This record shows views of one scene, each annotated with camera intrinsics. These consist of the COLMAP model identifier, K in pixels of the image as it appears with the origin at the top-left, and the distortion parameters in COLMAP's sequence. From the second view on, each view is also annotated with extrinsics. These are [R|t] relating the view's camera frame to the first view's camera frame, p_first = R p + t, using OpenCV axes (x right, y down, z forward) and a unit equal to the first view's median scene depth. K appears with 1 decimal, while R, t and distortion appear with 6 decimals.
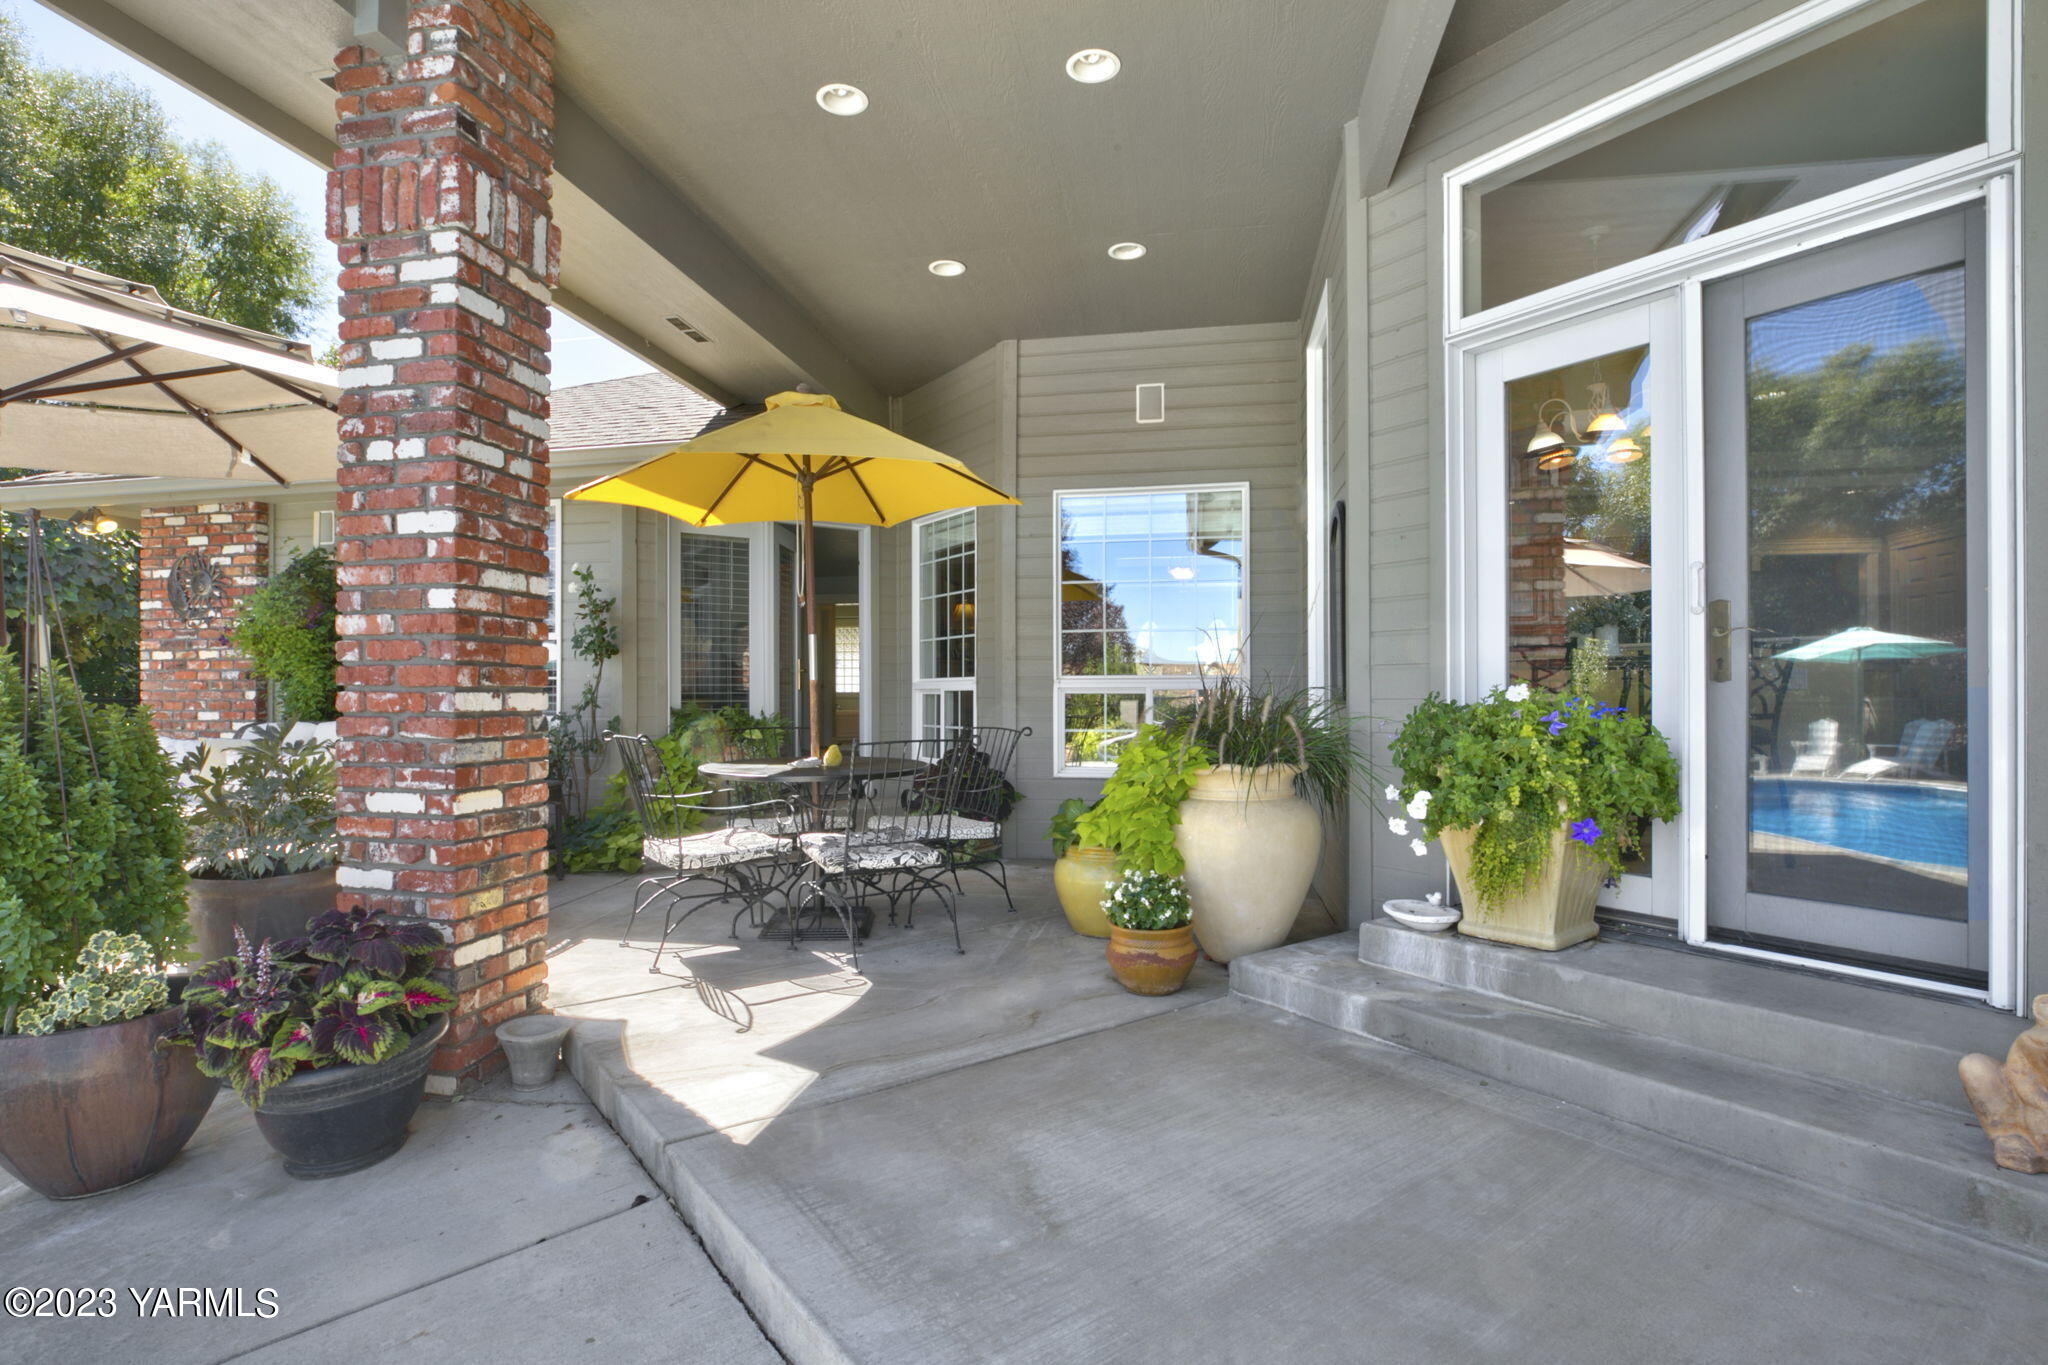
lens RADIAL K [[945.3, 0, 1028.7], [0, 945.3, 684.2], [0, 0, 1]] dist [-0.028460, 0.001958]
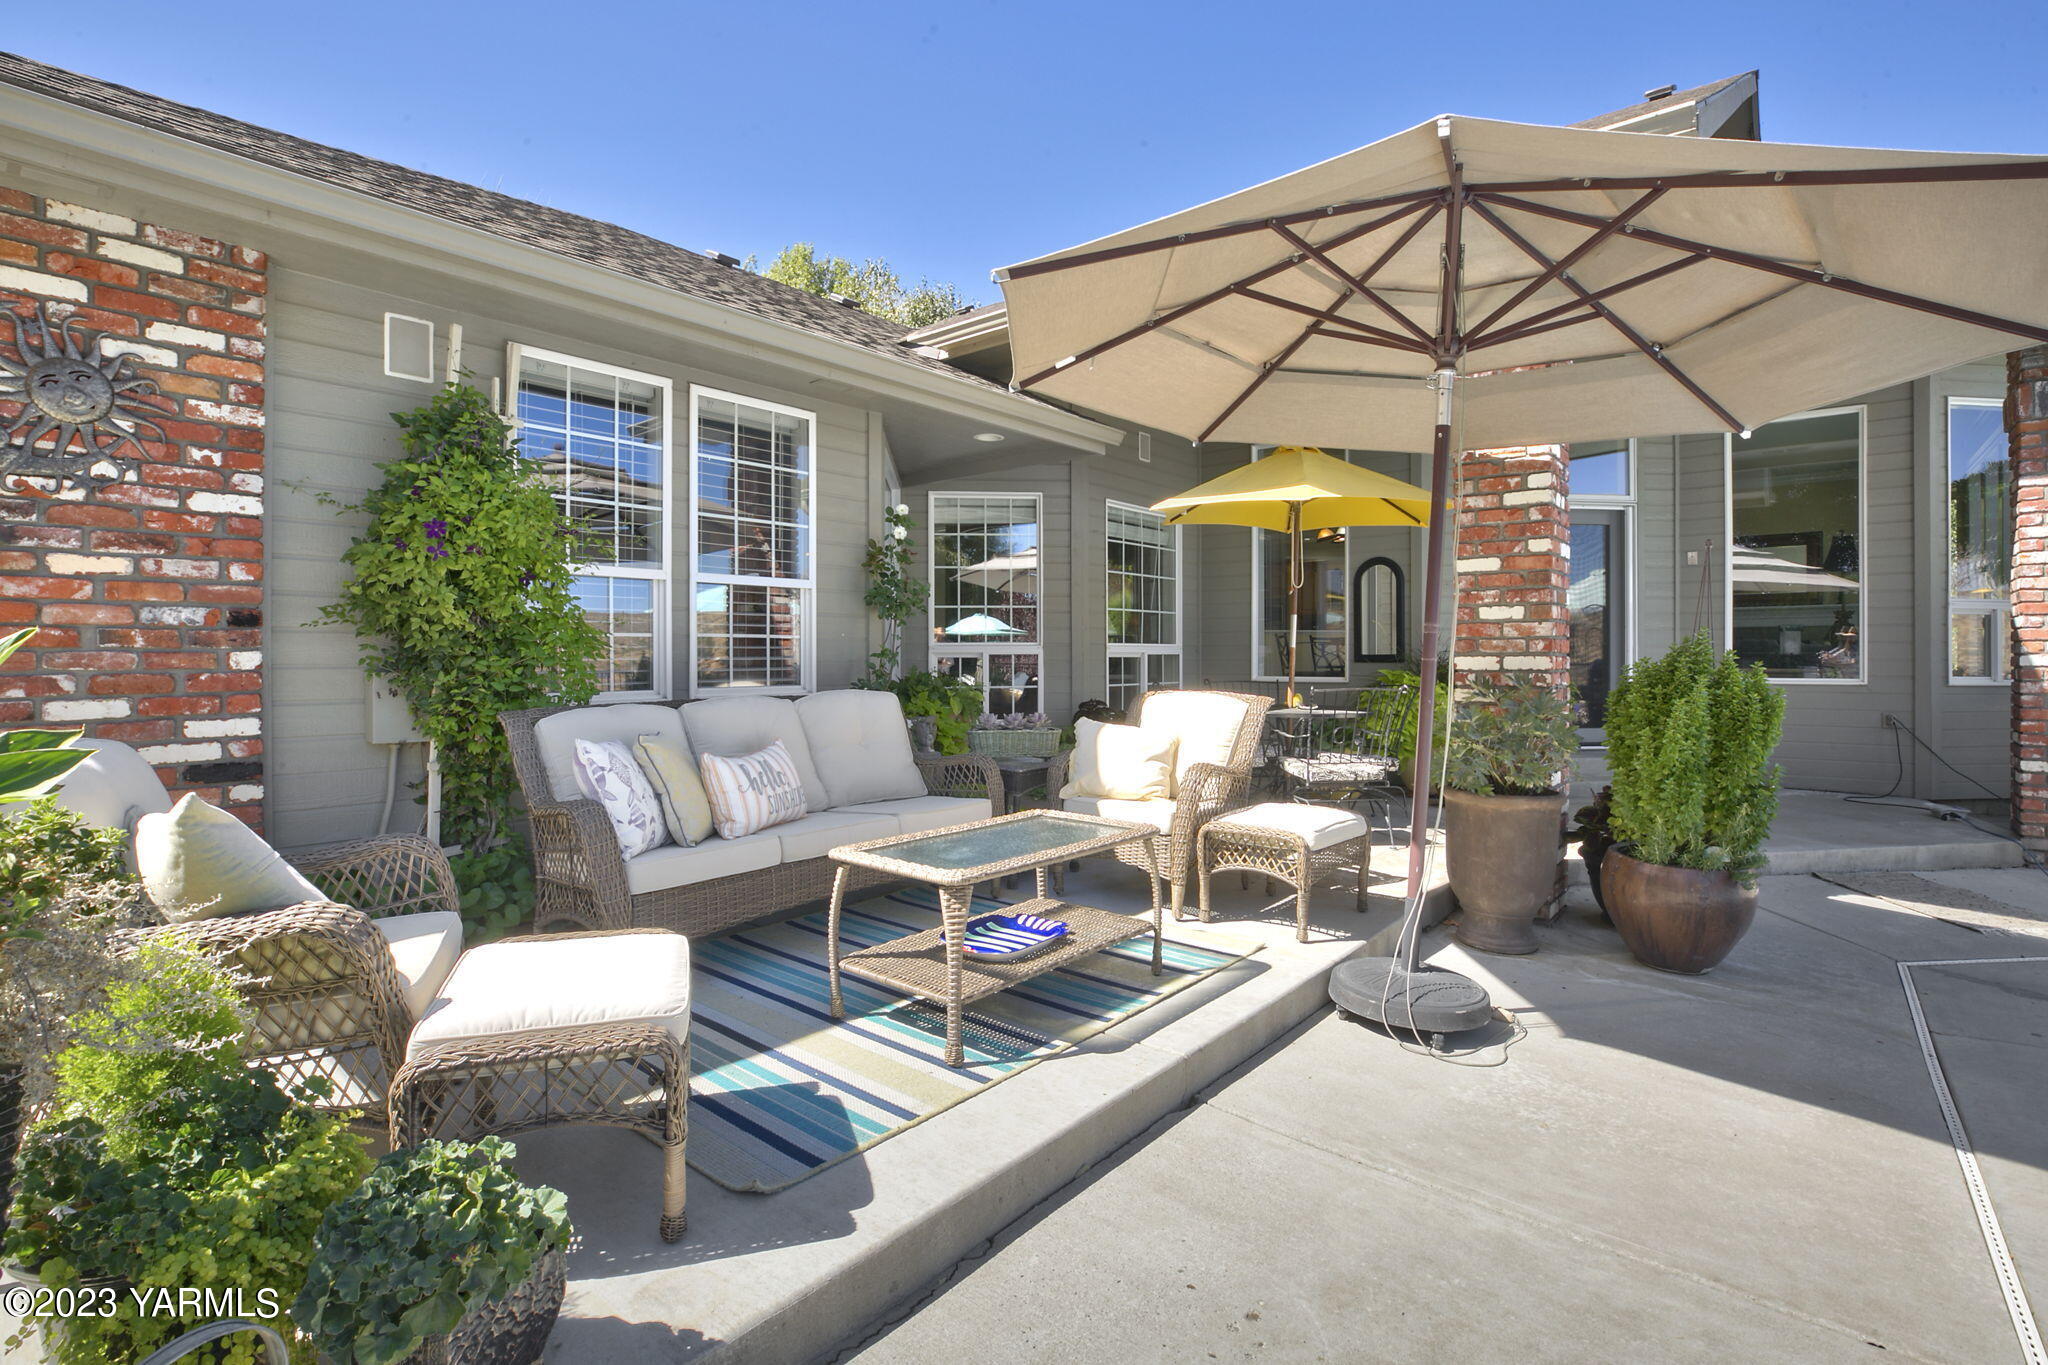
lens RADIAL K [[945.3, 0, 1027.1], [0, 945.3, 668.2], [0, 0, 1]] dist [-0.028460, 0.001958]
pose [[0.481765, -0.009489, 0.876249, -1.051466], [-0.006990, 0.999868, 0.014671, 0.006062], [-0.876273, -0.013193, 0.481635, 0.422704]]
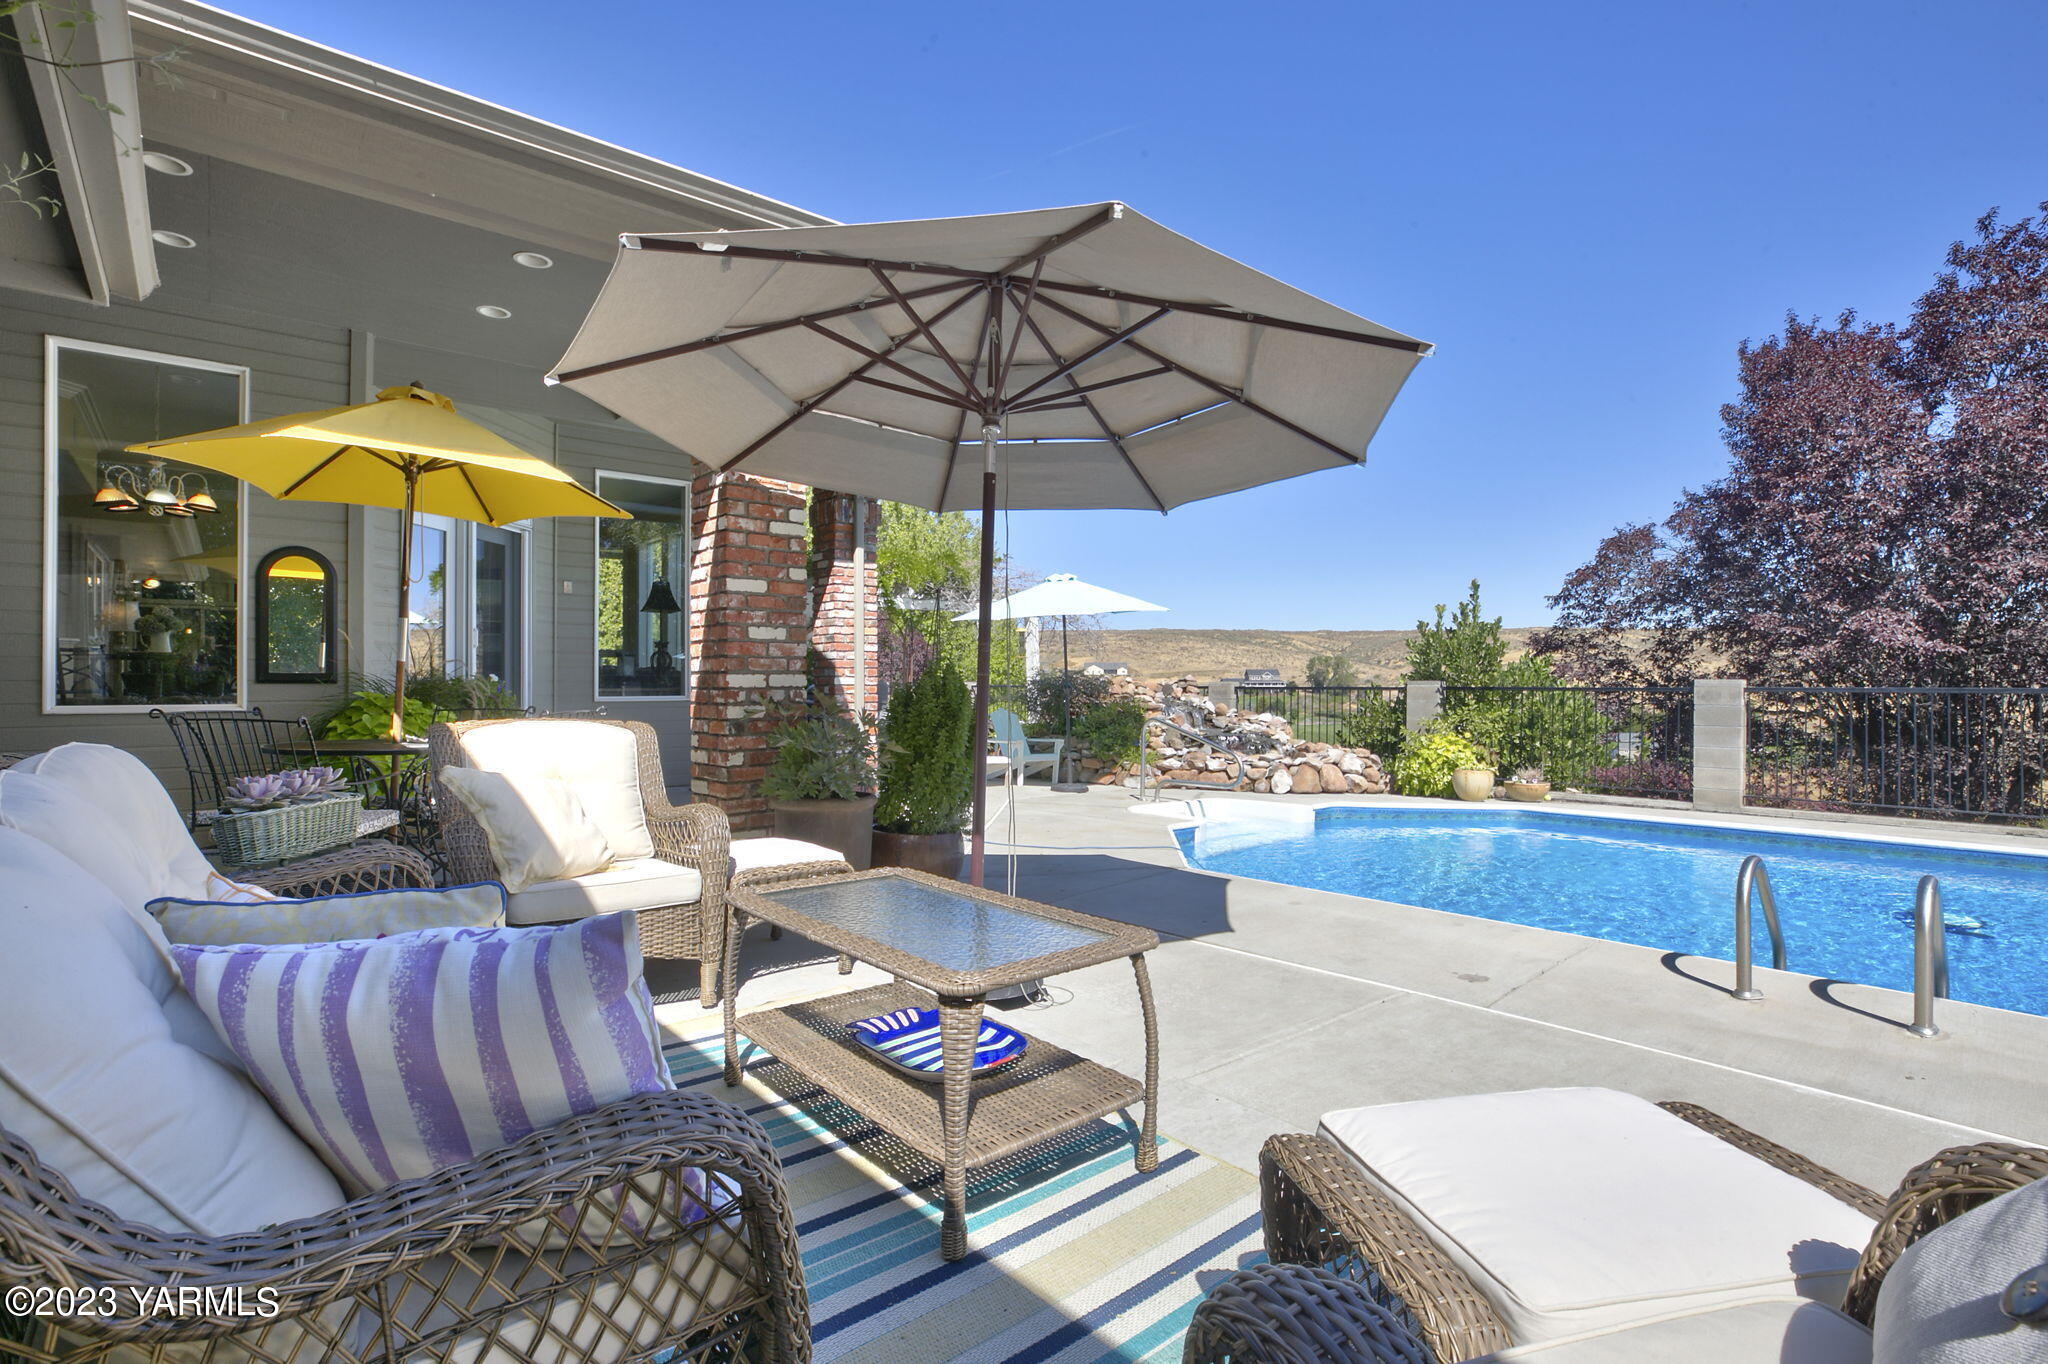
lens RADIAL K [[945.3, 0, 1021.1], [0, 945.3, 685.8], [0, 0, 1]] dist [-0.028460, 0.001958]
pose [[-0.781233, -0.002121, 0.624236, -0.899409], [-0.006345, 0.999970, -0.004543, 0.015546], [-0.624207, -0.007510, -0.781223, 0.875139]]
